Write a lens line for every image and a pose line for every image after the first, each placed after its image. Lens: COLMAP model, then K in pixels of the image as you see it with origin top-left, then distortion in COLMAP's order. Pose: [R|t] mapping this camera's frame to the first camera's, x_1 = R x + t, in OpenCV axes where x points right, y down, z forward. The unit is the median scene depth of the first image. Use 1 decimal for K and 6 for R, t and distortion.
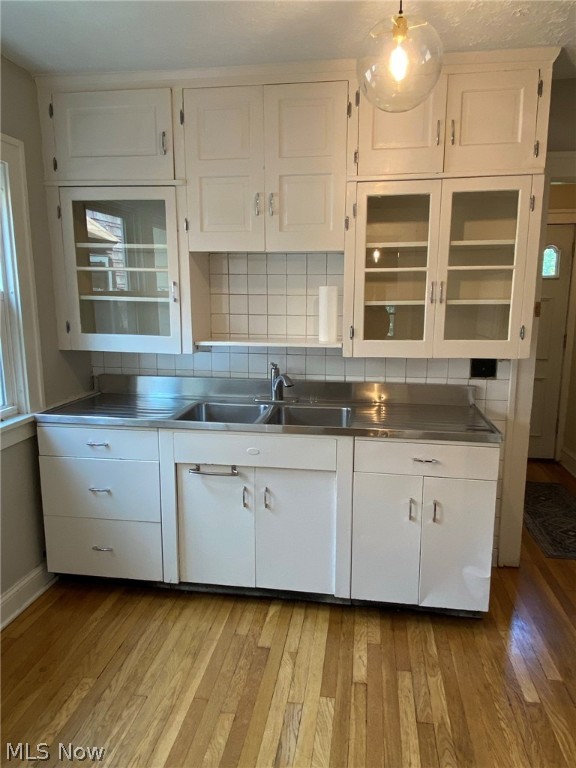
lens RADIAL K [[521.2, 0, 287.3], [0, 521.2, 384.6], [0, 0, 1]] dist [0.026621, -0.029093]
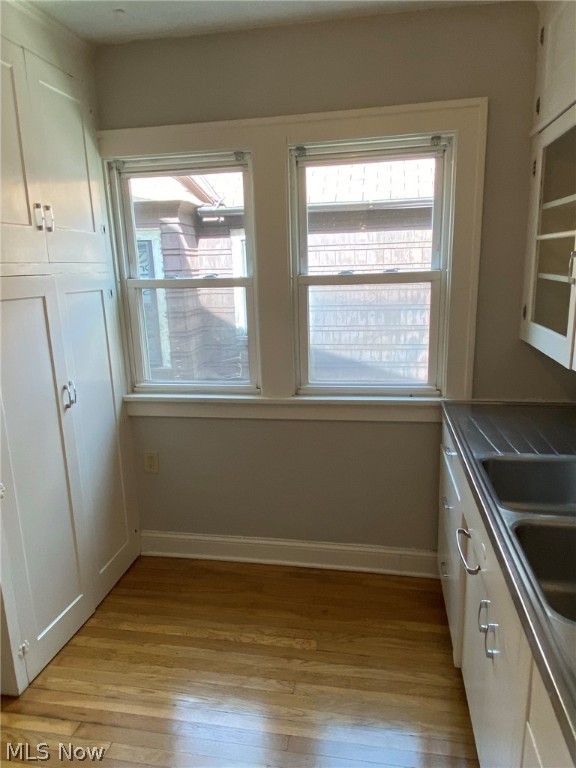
lens RADIAL K [[521.2, 0, 288.9], [0, 521.2, 381.9], [0, 0, 1]] dist [0.026621, -0.029093]
pose [[-0.027951, 0.220870, -0.974903, 0.461956], [-0.143936, 0.964231, 0.222578, -0.152708], [0.989192, 0.146545, 0.004840, 0.742241]]
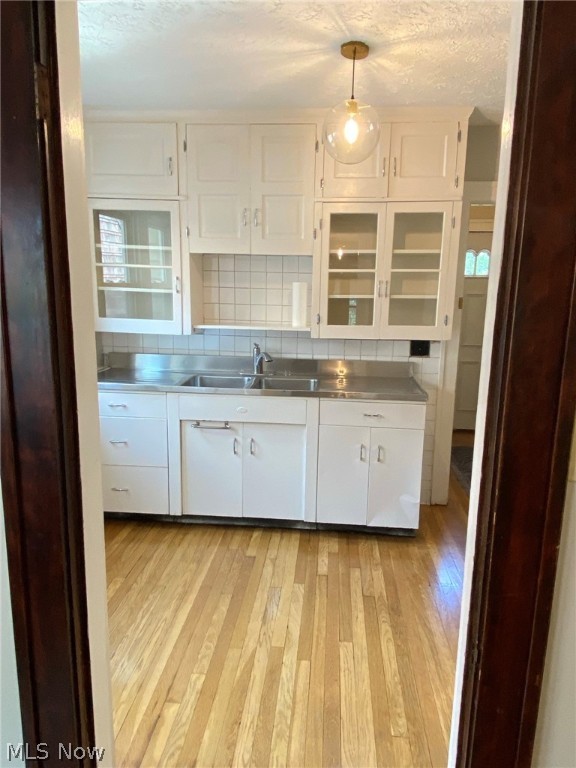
lens RADIAL K [[521.2, 0, 287.6], [0, 521.2, 385.8], [0, 0, 1]] dist [0.026621, -0.029093]
pose [[0.997773, 0.002841, 0.066637, -0.038072], [-0.003903, 0.999867, 0.015808, 0.046732], [-0.066583, -0.016033, 0.997652, -0.290371]]
